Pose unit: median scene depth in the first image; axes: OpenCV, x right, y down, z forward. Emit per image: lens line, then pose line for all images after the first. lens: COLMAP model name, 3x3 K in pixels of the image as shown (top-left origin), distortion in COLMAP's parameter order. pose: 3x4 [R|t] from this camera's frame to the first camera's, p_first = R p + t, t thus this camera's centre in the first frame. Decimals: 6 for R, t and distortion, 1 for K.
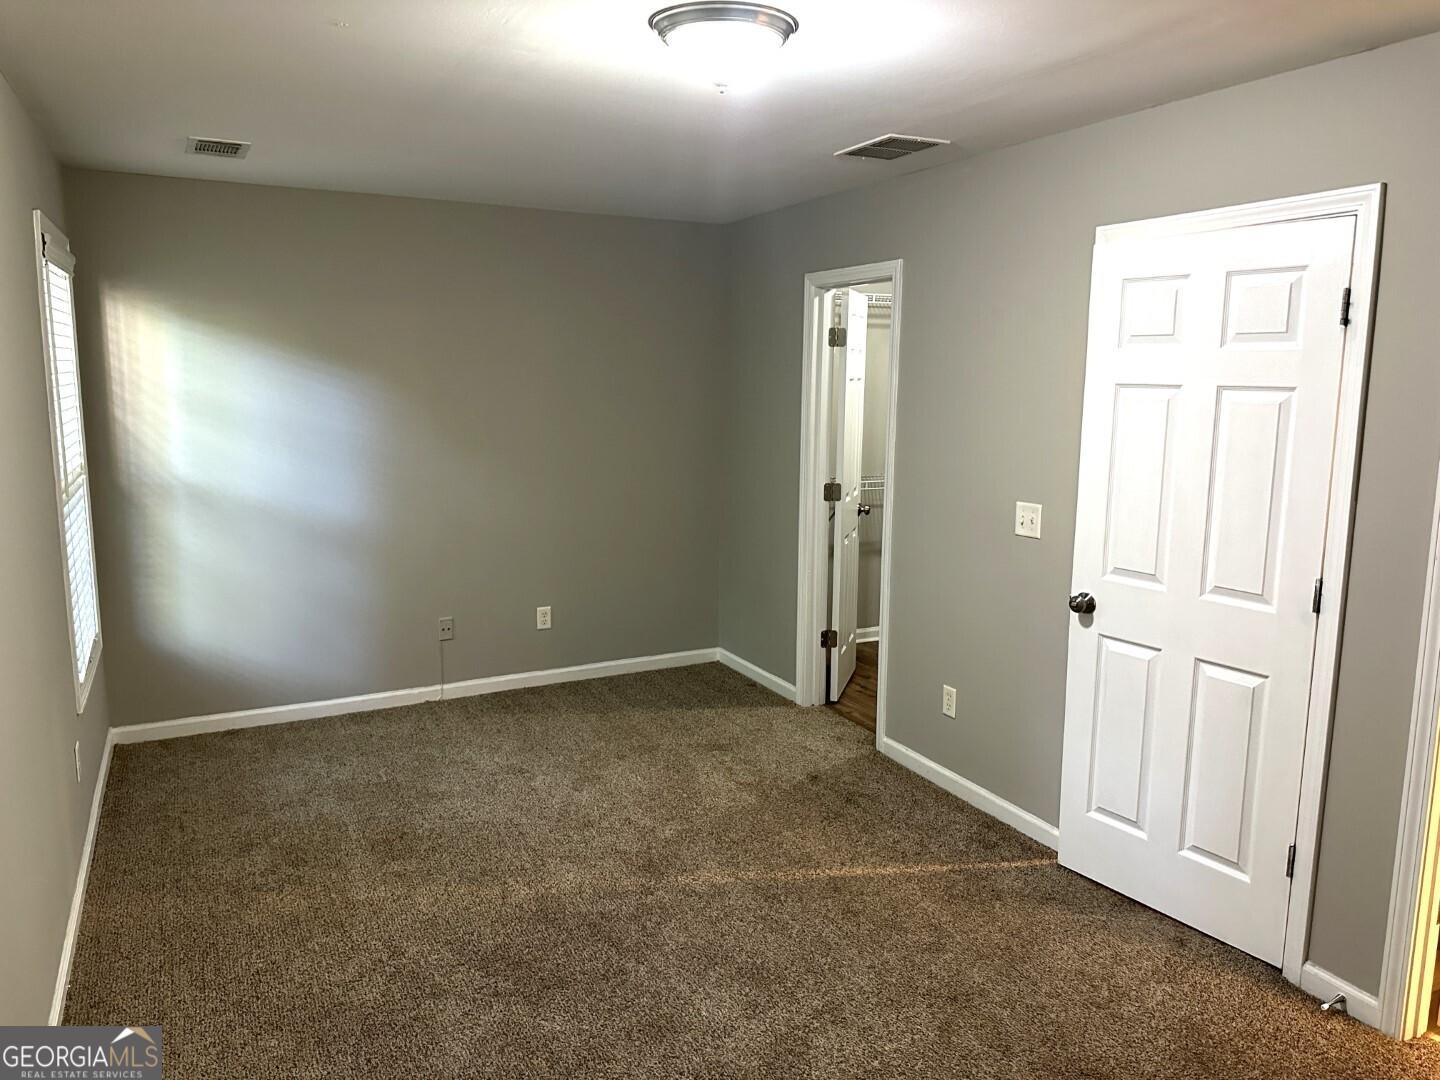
lens RADIAL K [[1034.9, 0, 720.0], [0, 1034.9, 540.0], [0, 0, 1]] dist [0.083861, -0.124252]
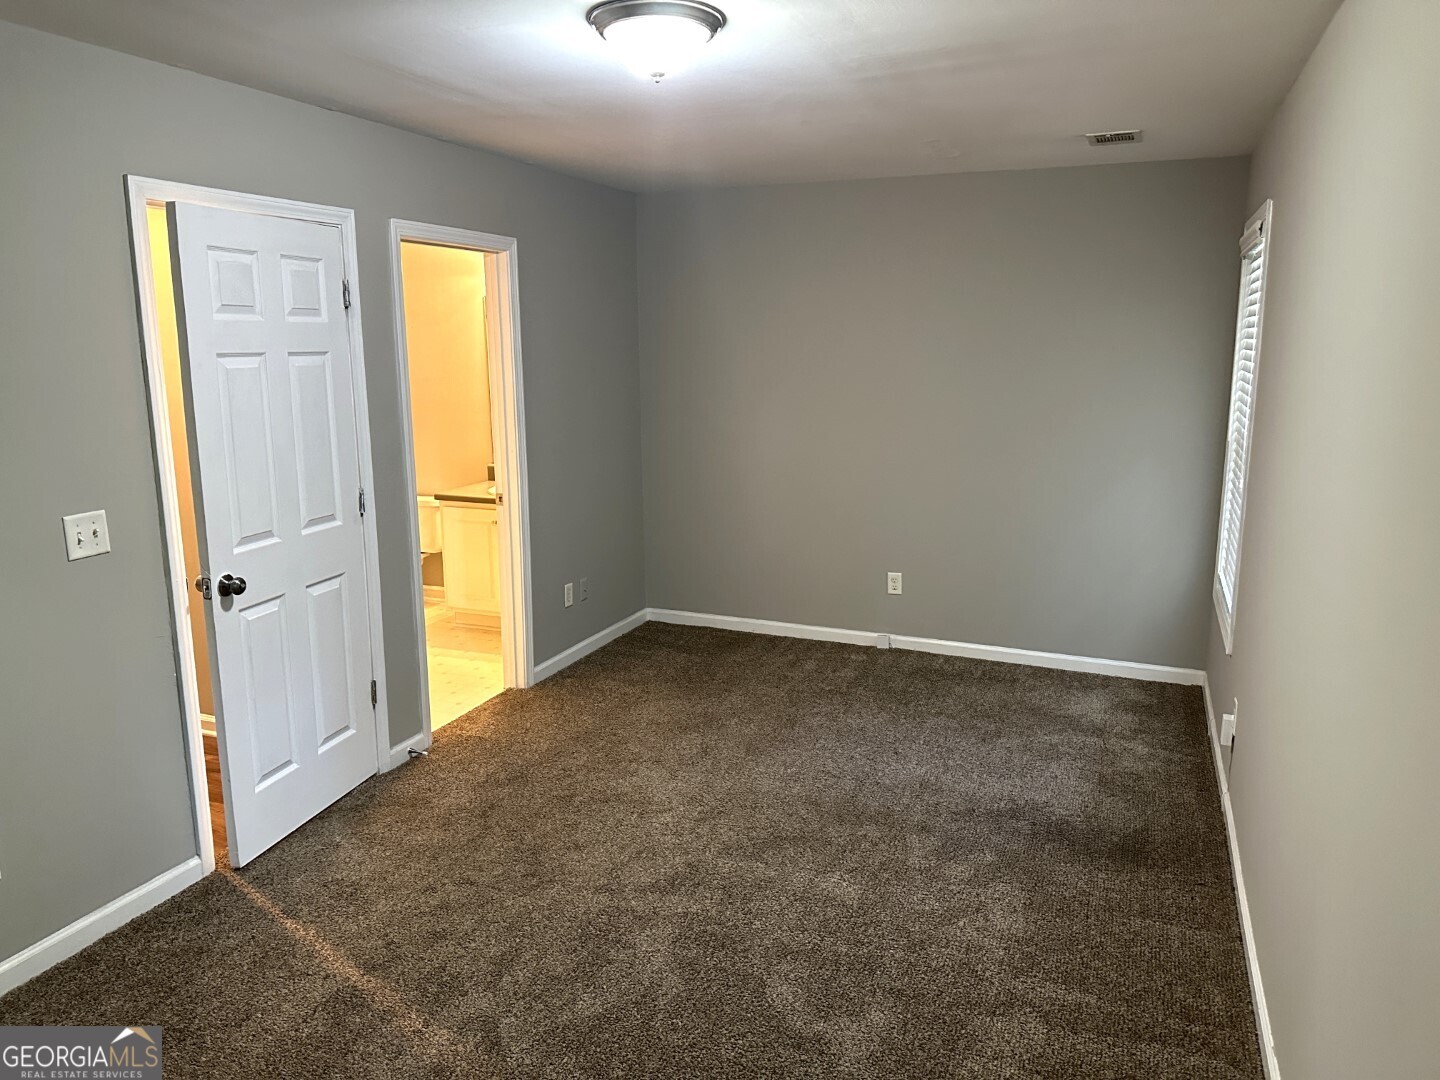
lens RADIAL K [[1034.9, 0, 720.0], [0, 1034.9, 540.0], [0, 0, 1]] dist [0.083861, -0.124252]
pose [[-0.666139, -0.148223, 0.730951, -0.707634], [0.117334, 0.947022, 0.298968, -0.233906], [-0.736540, 0.284920, -0.613456, 1.377101]]
